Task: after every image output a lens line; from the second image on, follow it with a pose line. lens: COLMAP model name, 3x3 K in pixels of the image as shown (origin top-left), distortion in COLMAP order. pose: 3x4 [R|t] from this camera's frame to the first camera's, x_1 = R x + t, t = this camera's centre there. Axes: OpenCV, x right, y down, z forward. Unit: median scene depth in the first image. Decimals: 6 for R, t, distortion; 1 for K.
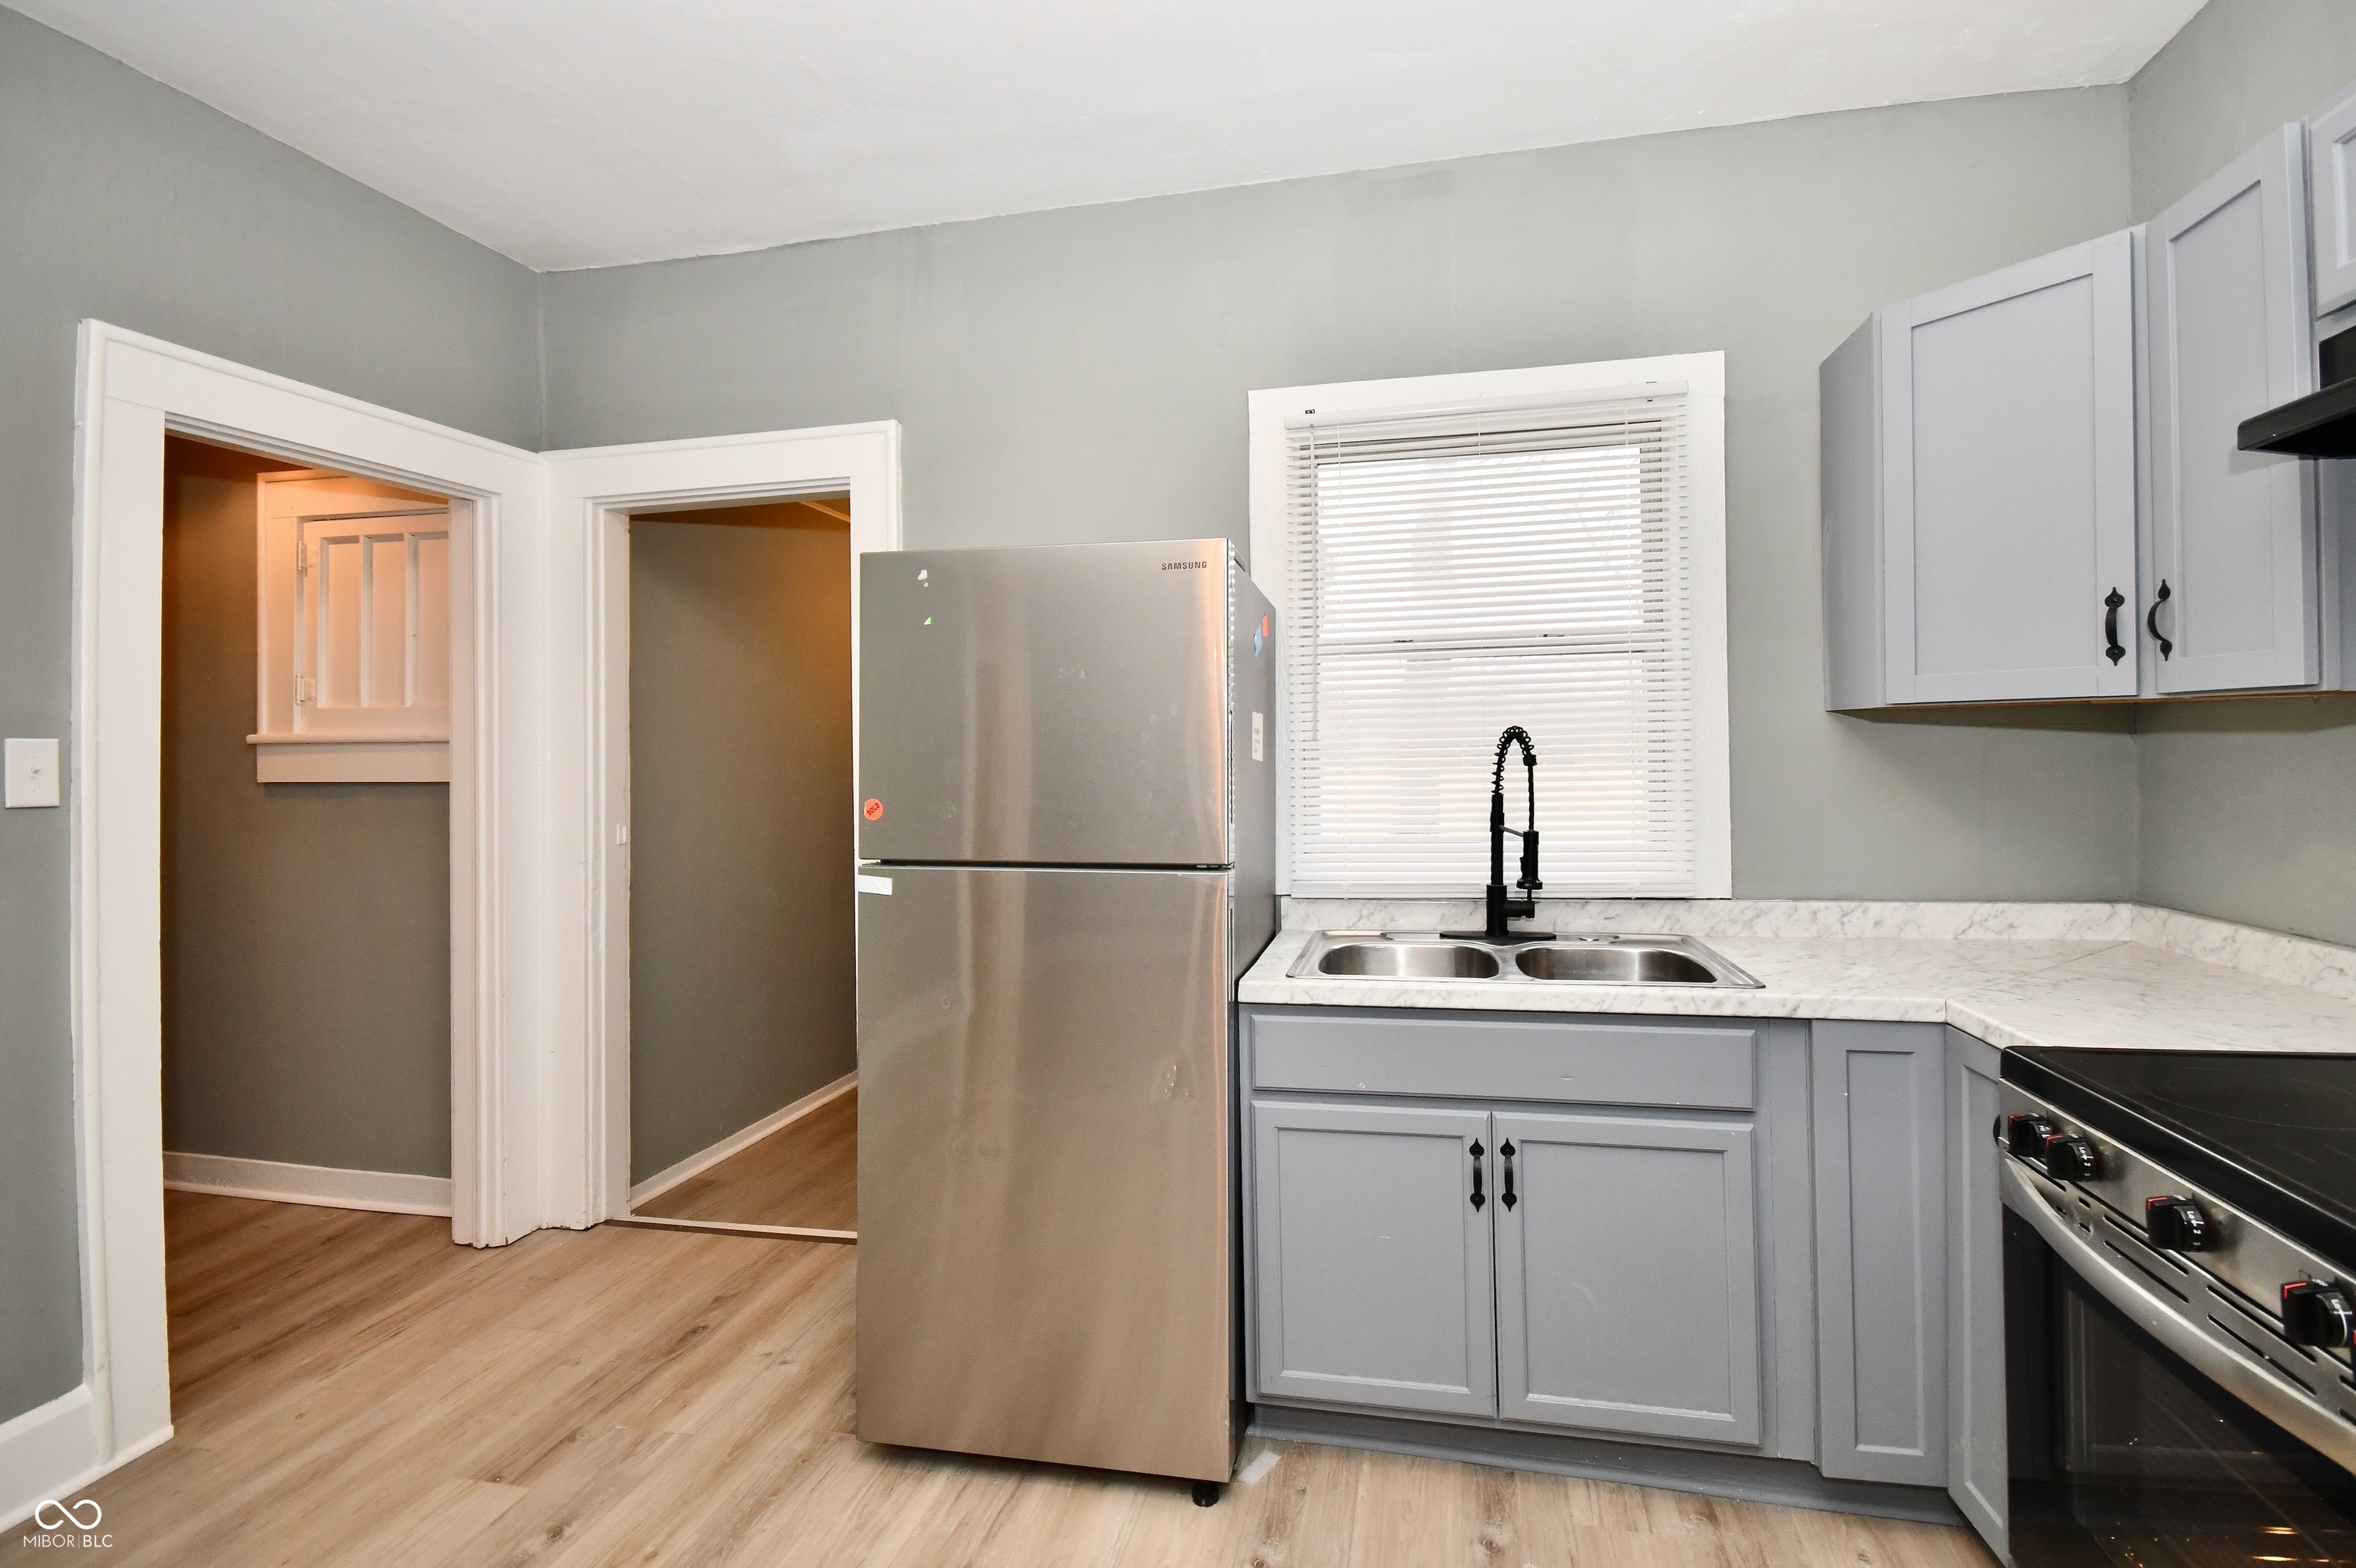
lens RADIAL K [[1050.6, 0, 1223.3], [0, 1050.6, 751.2], [0, 0, 1]] dist [0.007501, -0.009590]
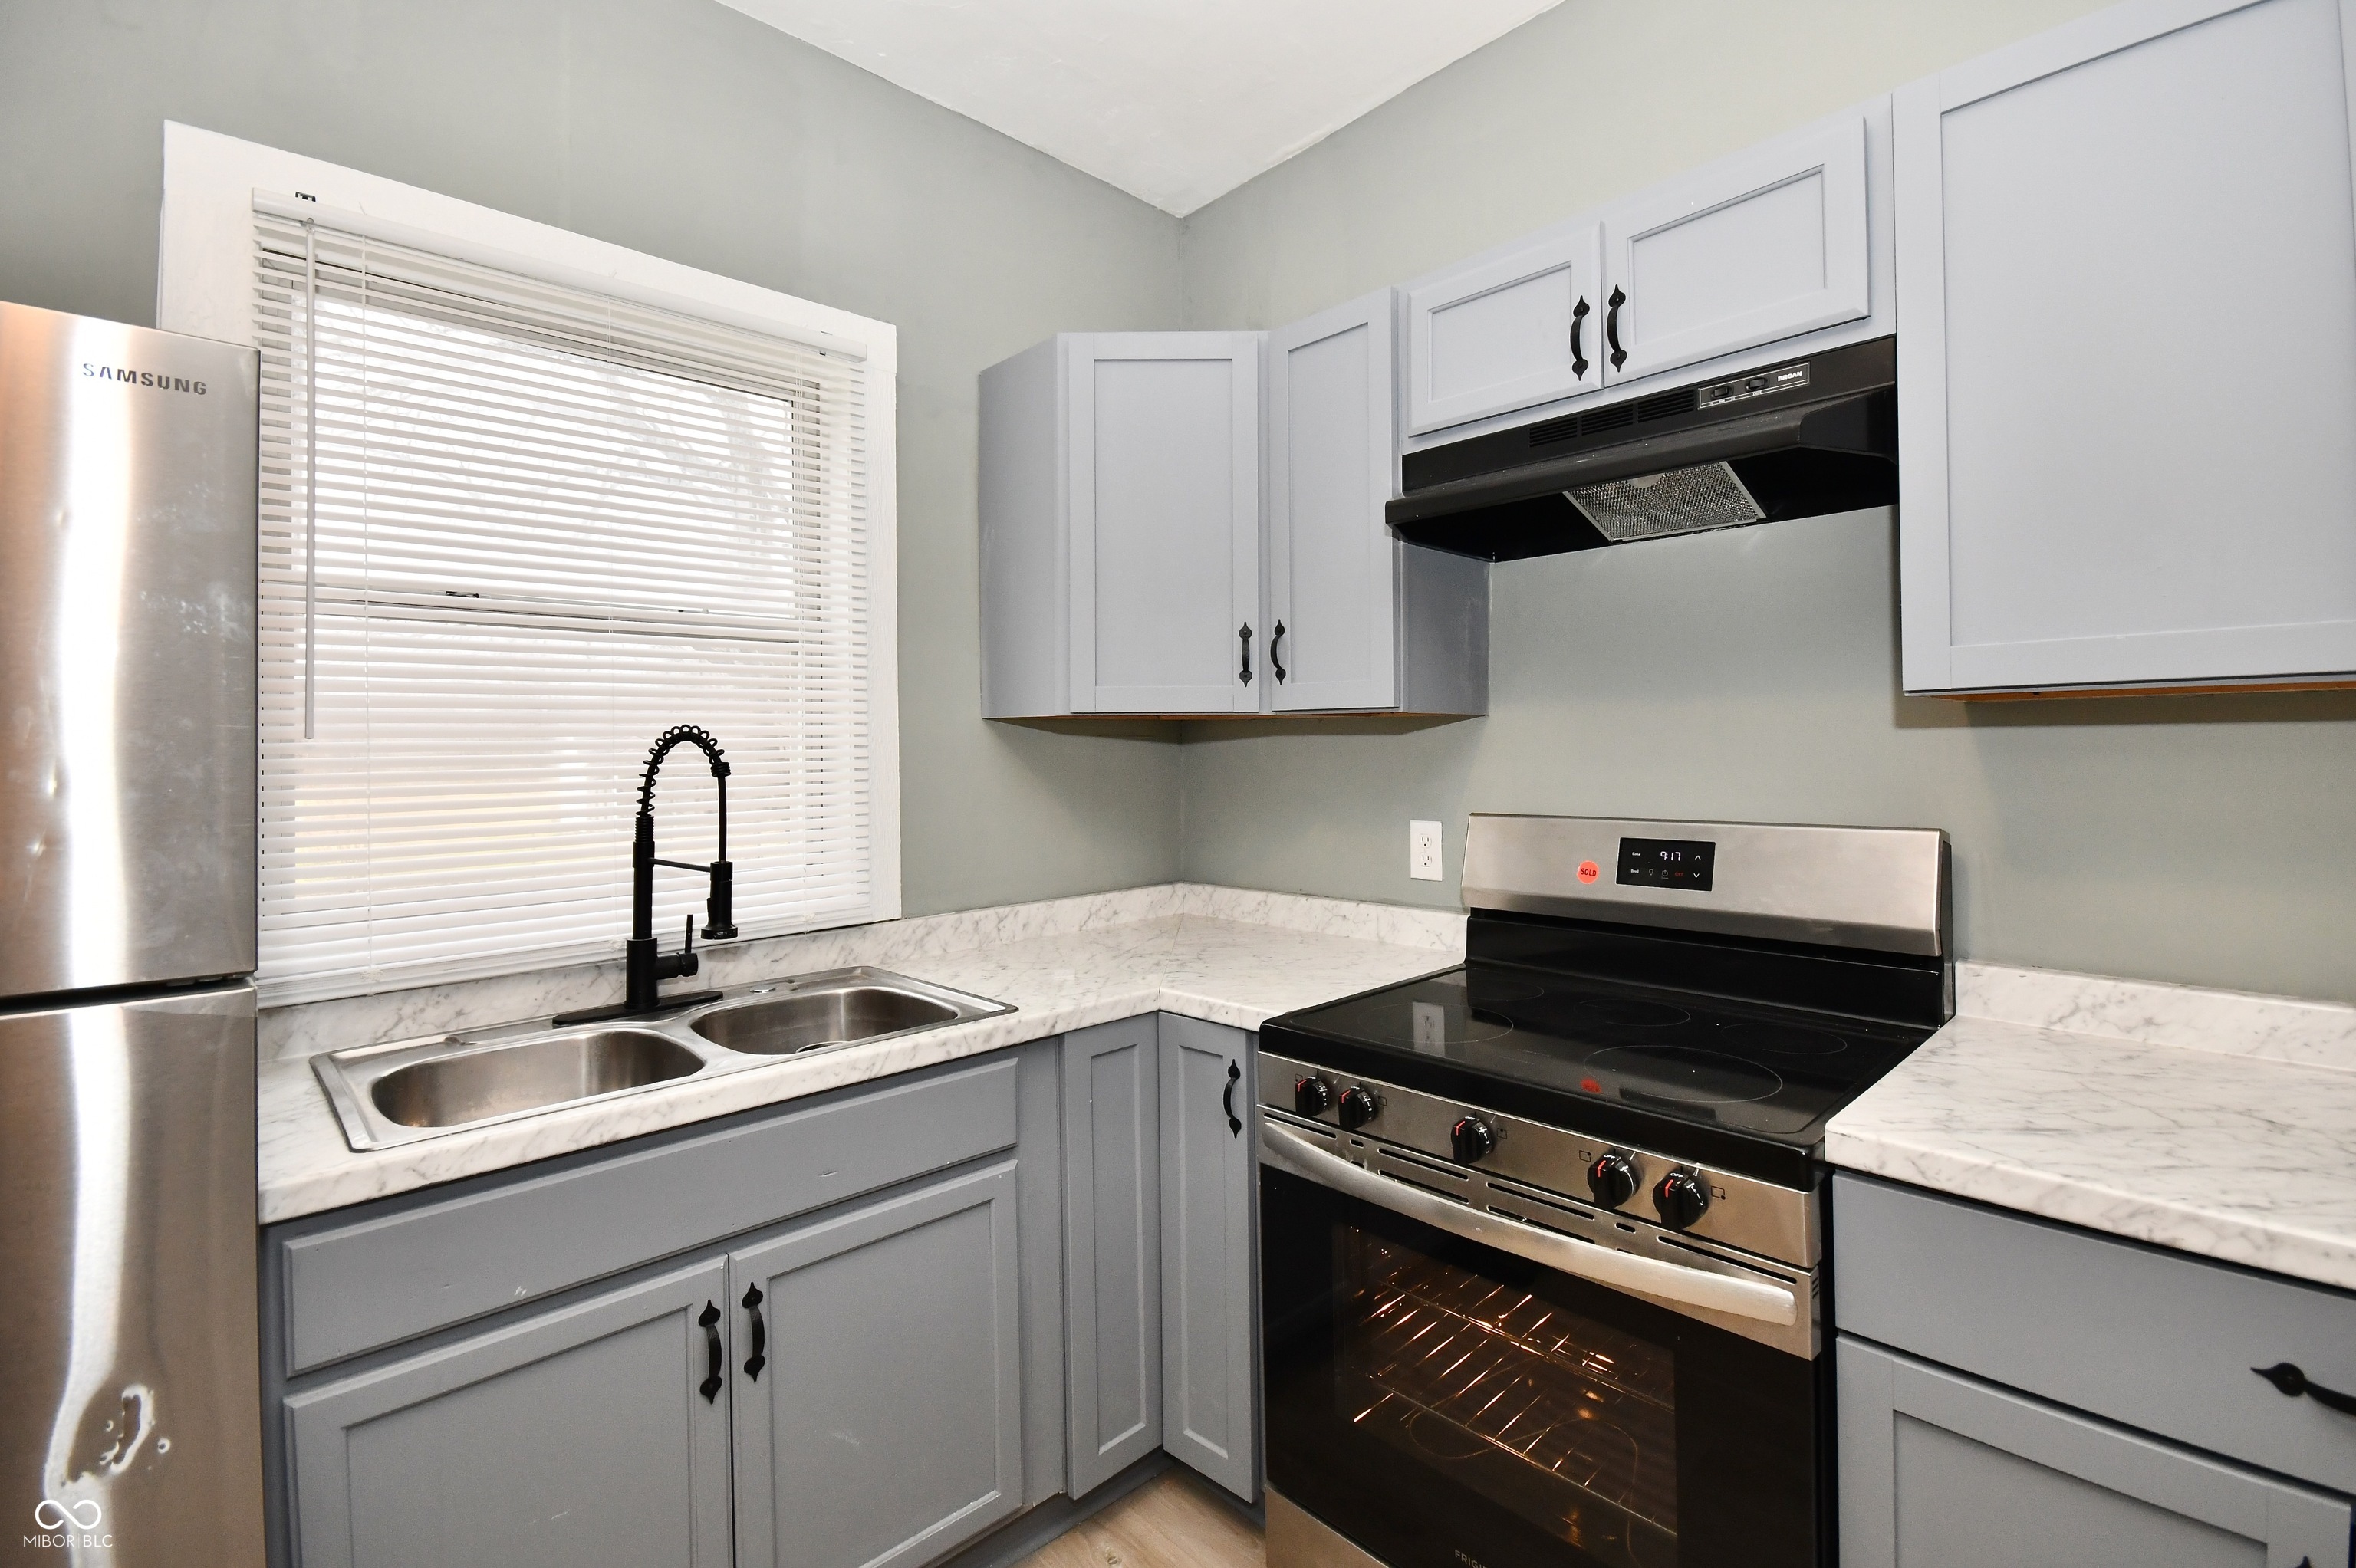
lens RADIAL K [[1050.6, 0, 1225.8], [0, 1050.6, 750.7], [0, 0, 1]] dist [0.007501, -0.009590]
pose [[0.567049, 0.008135, 0.823644, -0.119364], [0.003607, 0.999917, -0.012359, 0.005060], [-0.823677, 0.009979, 0.566972, 0.242274]]
